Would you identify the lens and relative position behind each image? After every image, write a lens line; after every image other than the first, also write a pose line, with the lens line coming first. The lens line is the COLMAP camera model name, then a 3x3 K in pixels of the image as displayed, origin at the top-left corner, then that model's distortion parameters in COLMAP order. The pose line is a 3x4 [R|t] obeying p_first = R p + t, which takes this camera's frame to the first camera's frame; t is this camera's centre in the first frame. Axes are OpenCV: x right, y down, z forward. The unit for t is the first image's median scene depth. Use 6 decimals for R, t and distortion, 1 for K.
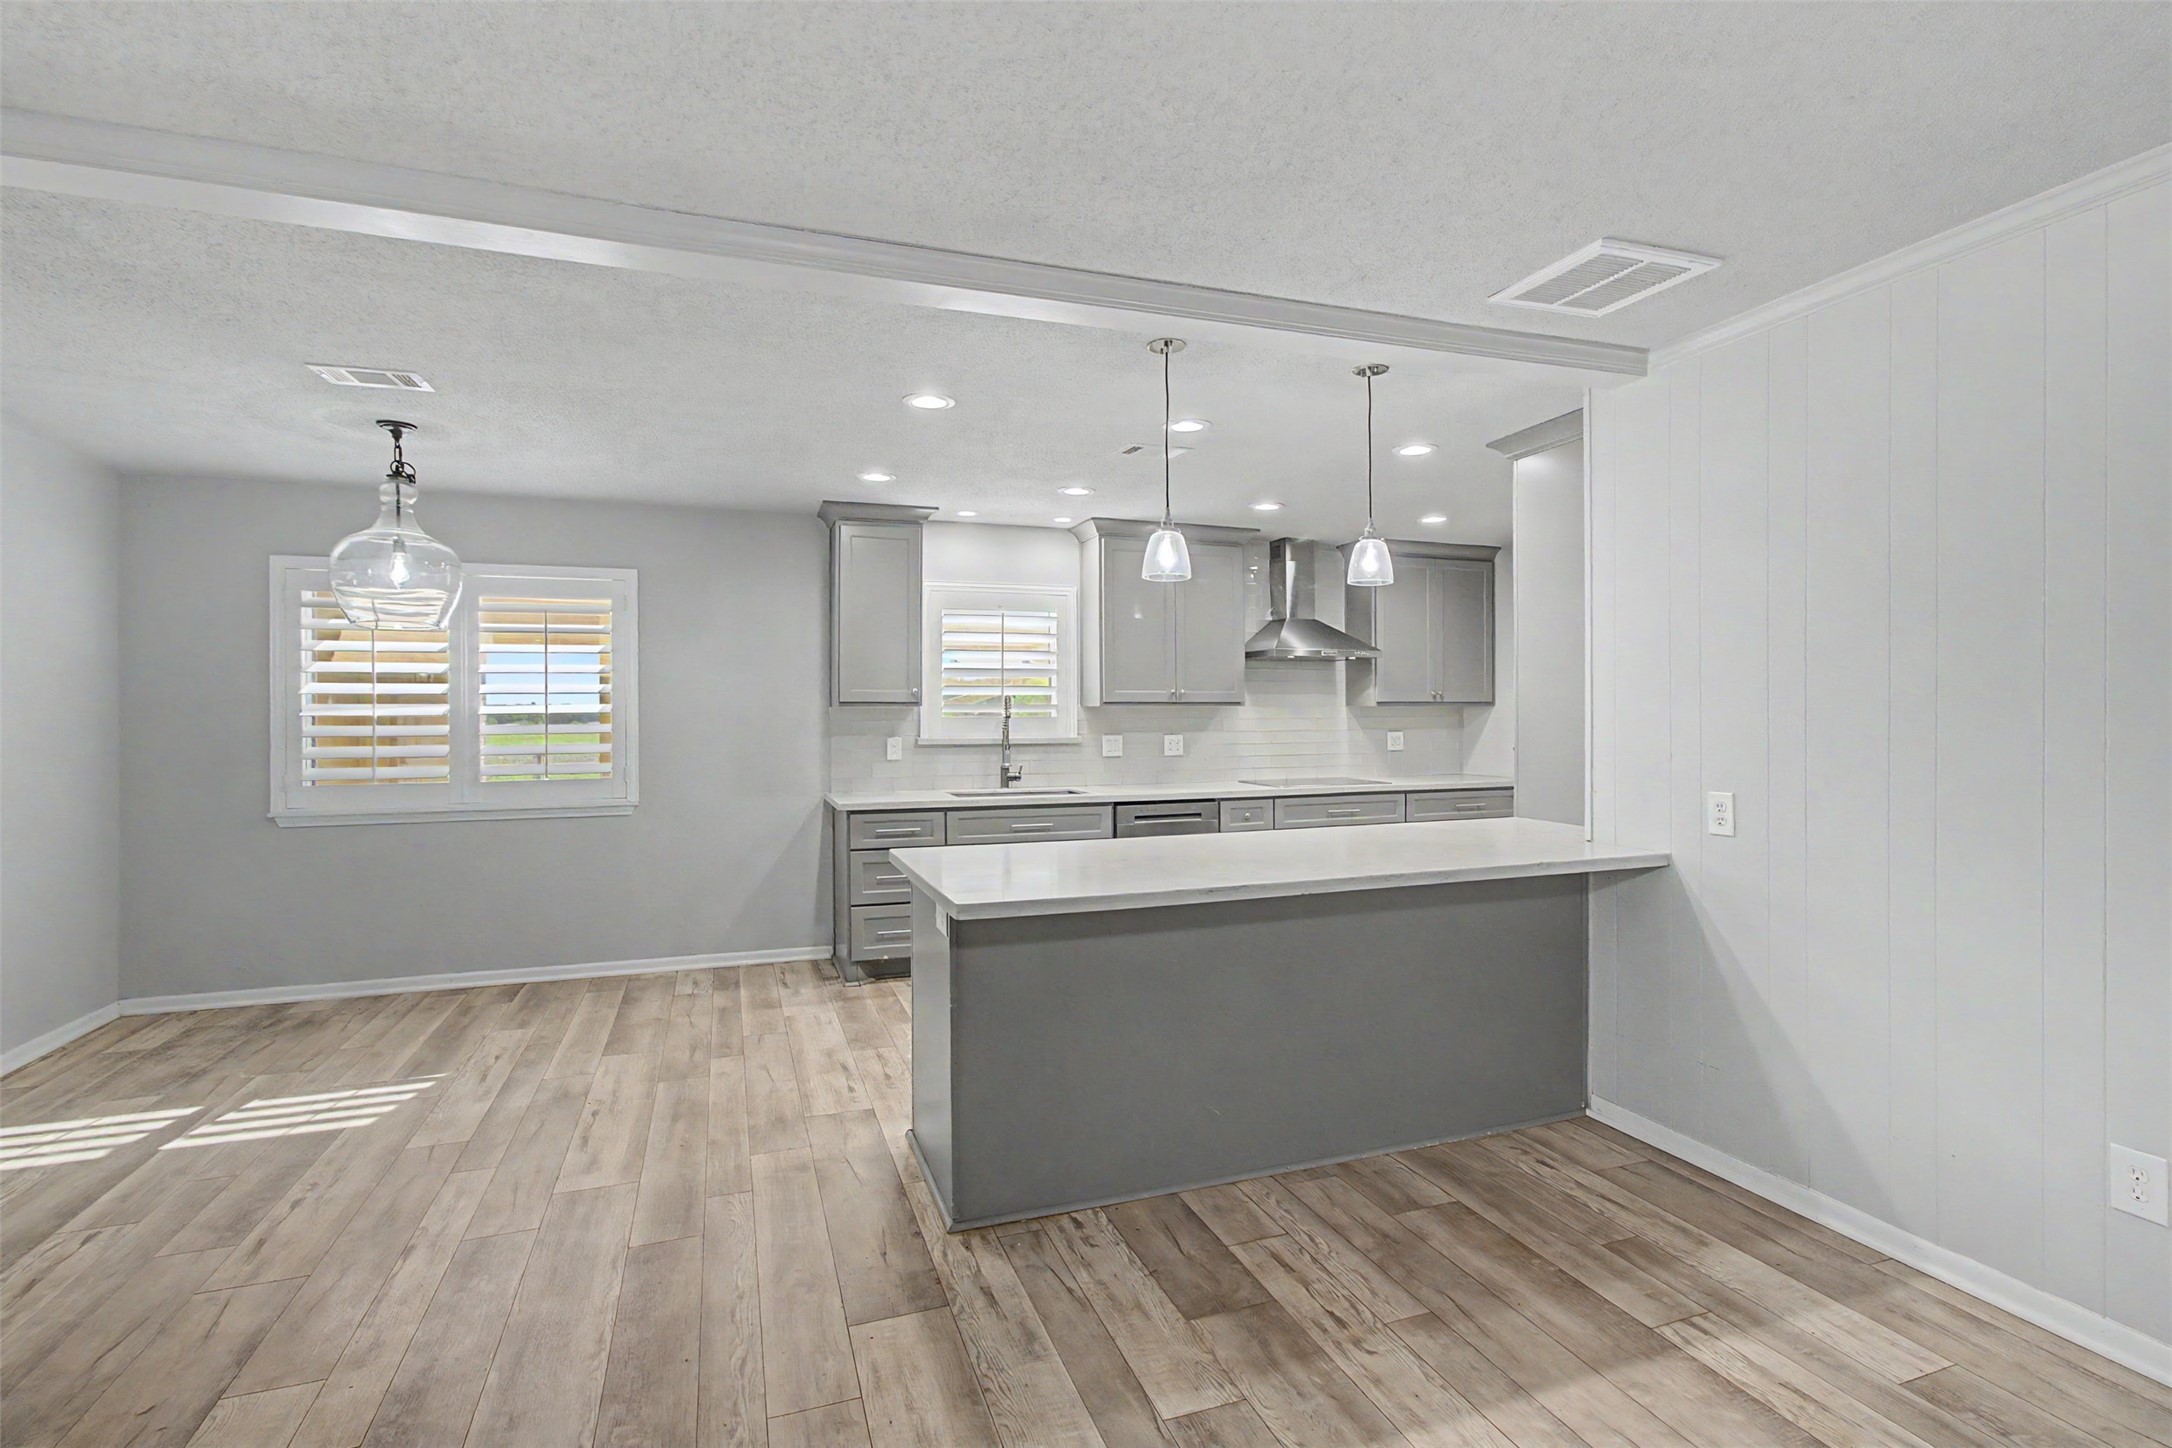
lens RADIAL K [[1027.0, 0, 1093.2], [0, 1027.0, 705.4], [0, 0, 1]] dist [-0.014263, 0.009858]
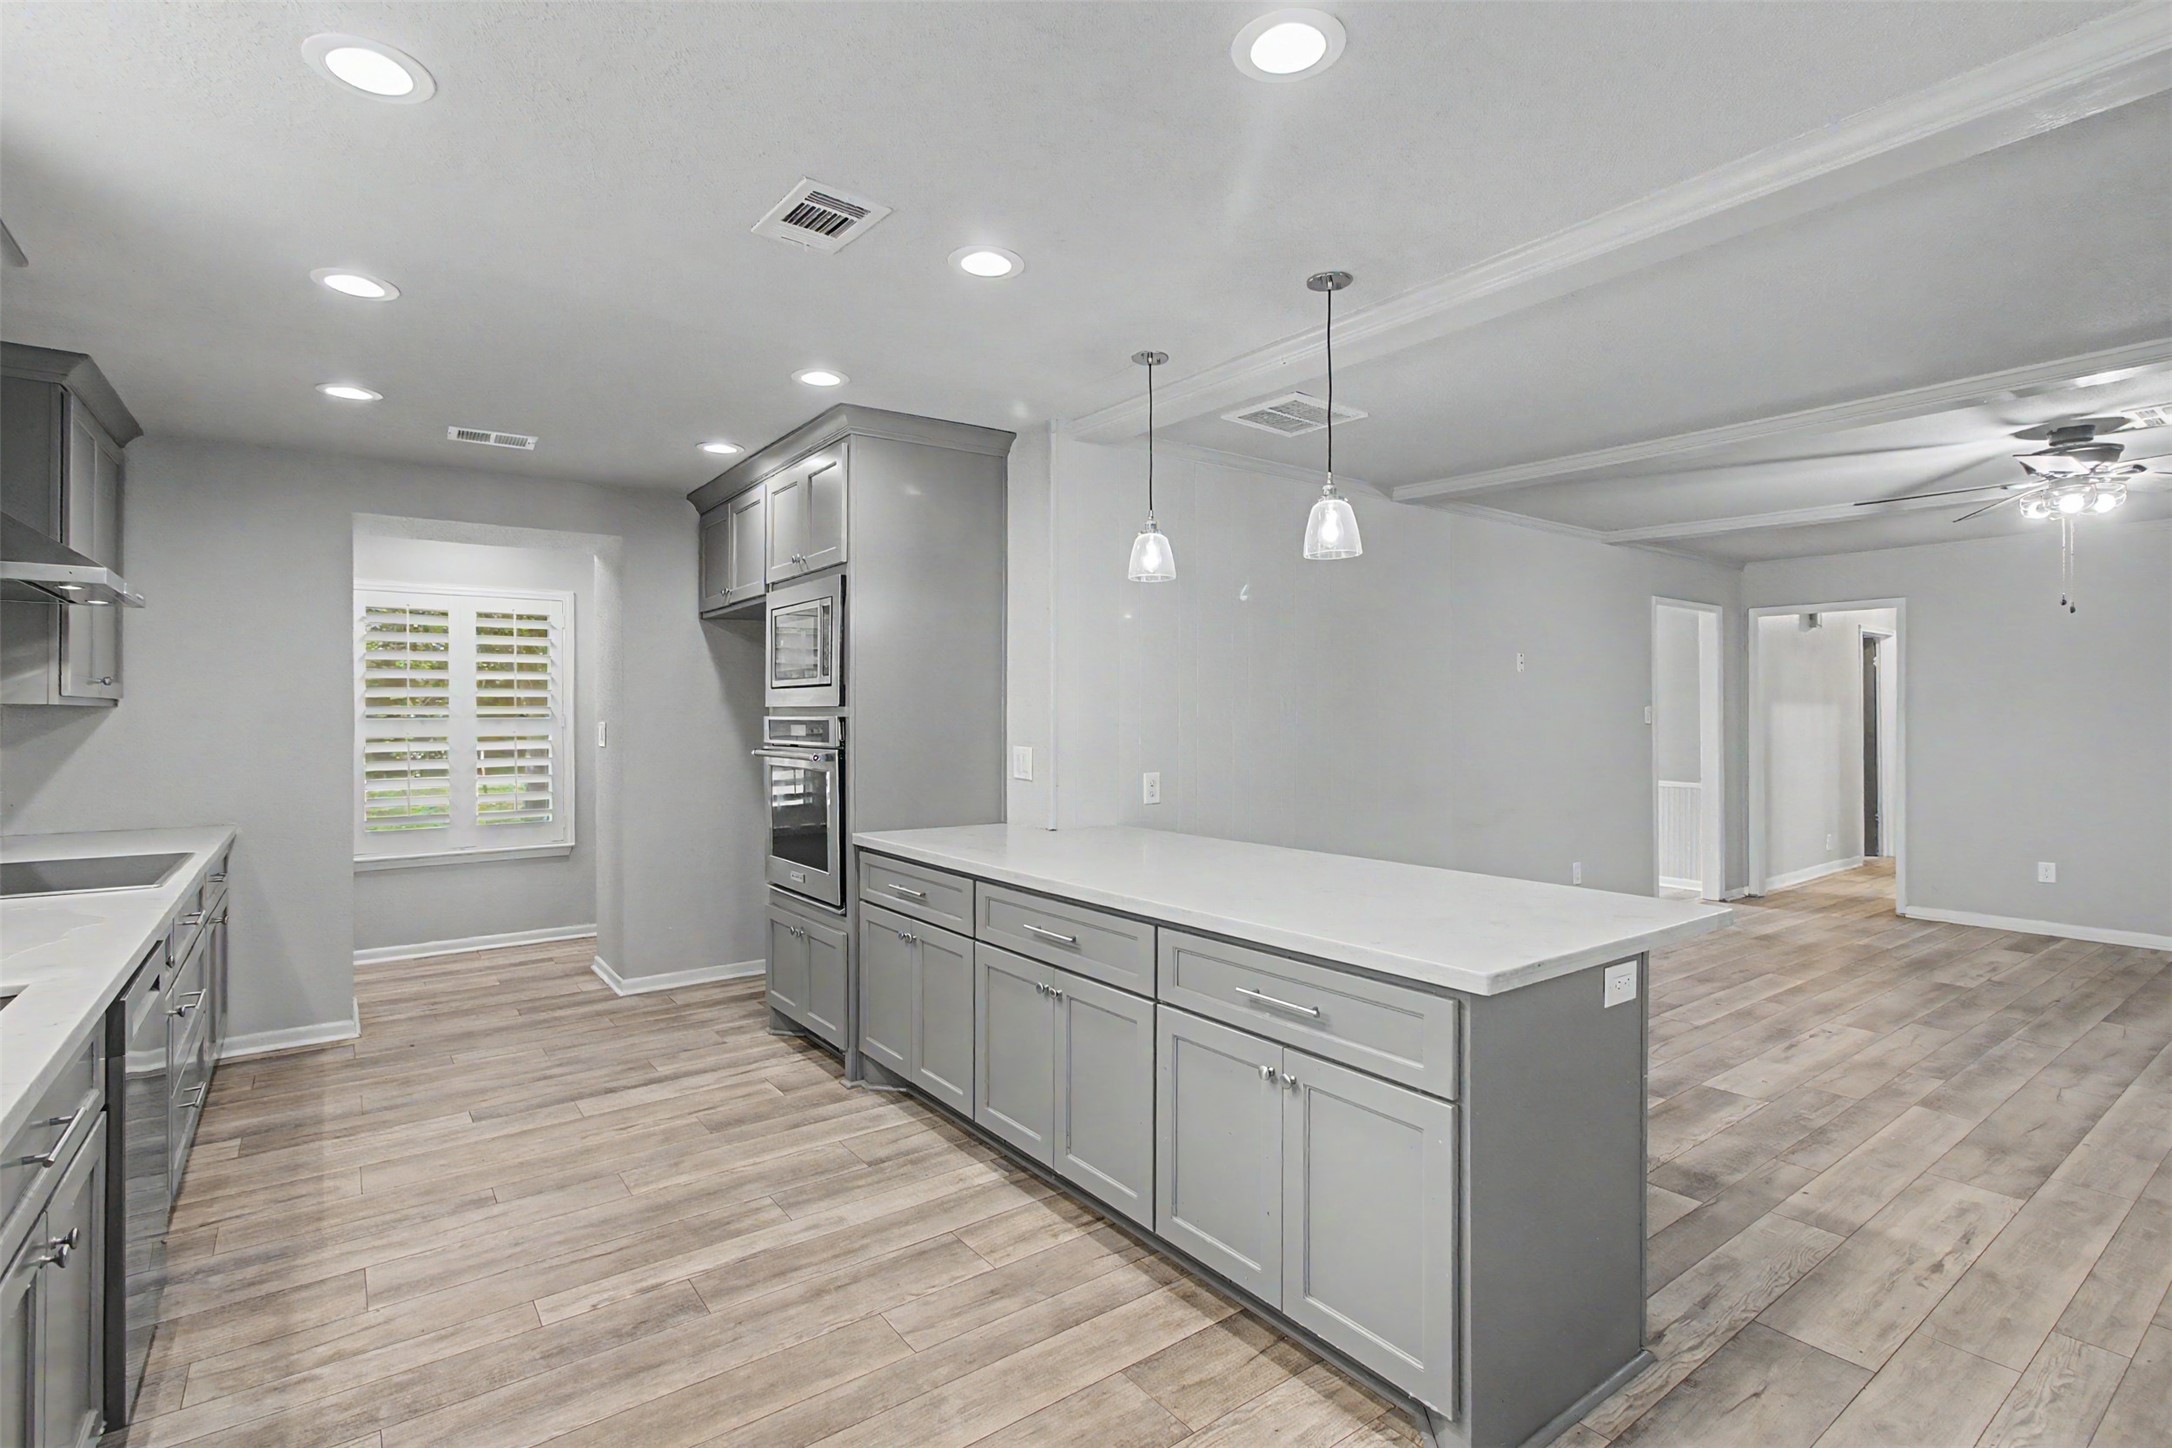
lens RADIAL K [[1027.0, 0, 1085.4], [0, 1027.0, 714.0], [0, 0, 1]] dist [-0.014263, 0.009858]
pose [[-0.286256, 0.003616, 0.958146, -0.413827], [-0.002714, 0.999986, -0.004585, 0.006165], [-0.958149, -0.003913, -0.286242, 0.873717]]
